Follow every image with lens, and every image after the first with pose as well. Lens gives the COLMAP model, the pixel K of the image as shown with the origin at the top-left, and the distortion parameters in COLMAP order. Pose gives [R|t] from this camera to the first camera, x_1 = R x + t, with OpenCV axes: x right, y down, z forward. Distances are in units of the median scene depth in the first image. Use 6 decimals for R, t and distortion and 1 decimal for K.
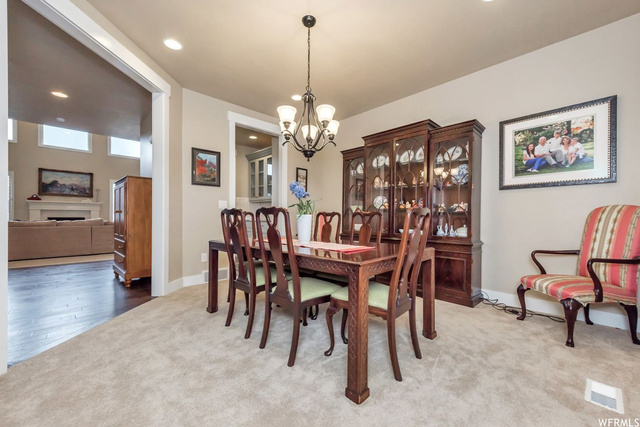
lens RADIAL K [[259.7, 0, 322.1], [0, 259.7, 218.2], [0, 0, 1]] dist [0.000354, -0.000027]
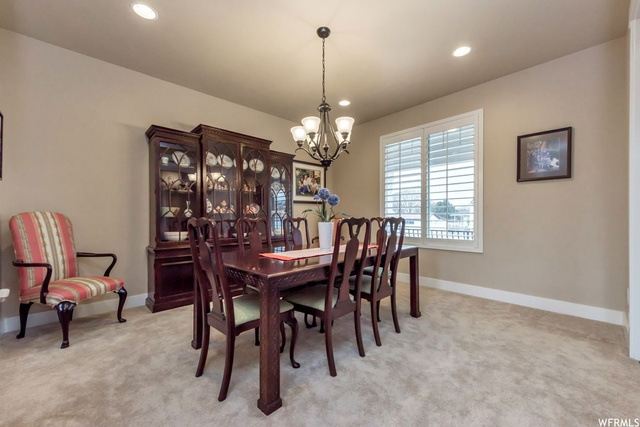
lens RADIAL K [[259.7, 0, 322.1], [0, 259.7, 218.2], [0, 0, 1]] dist [0.000354, -0.000027]
pose [[-0.013699, -0.009168, 0.999864, -1.072937], [0.005144, 0.999944, 0.009239, -0.038382], [-0.999893, 0.005270, -0.013651, 1.029666]]
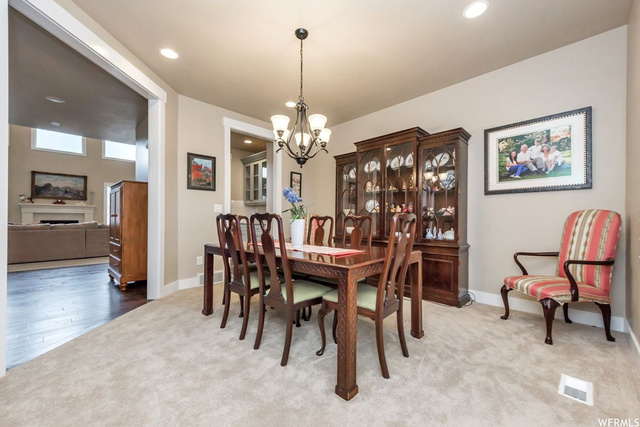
lens RADIAL K [[257.1, 0, 322.1], [0, 257.1, 217.7], [0, 0, 1]] dist [0.000553, 0.000203]
pose [[0.999795, -0.001805, 0.020166, 0.009093], [0.001989, 0.999956, -0.009125, -0.009794], [-0.020149, 0.009163, 0.999755, -0.026733]]
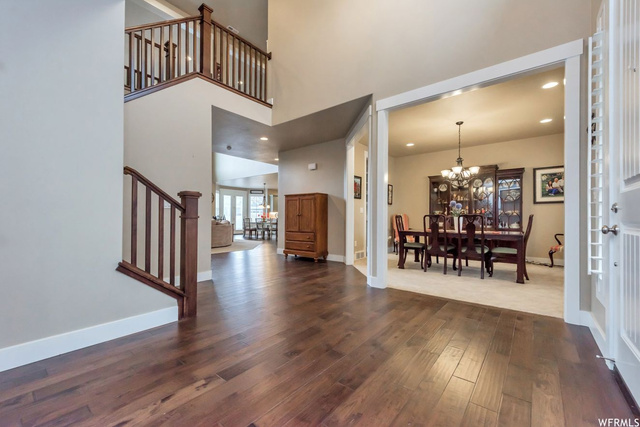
lens RADIAL K [[263.4, 0, 320.8], [0, 263.4, 216.6], [0, 0, 1]] dist [-0.000279, -0.000024]
pose [[0.993201, -0.000887, 0.116413, -1.357173], [0.001705, 0.999975, -0.006929, -0.004844], [-0.116403, 0.007081, 0.993177, -0.918001]]
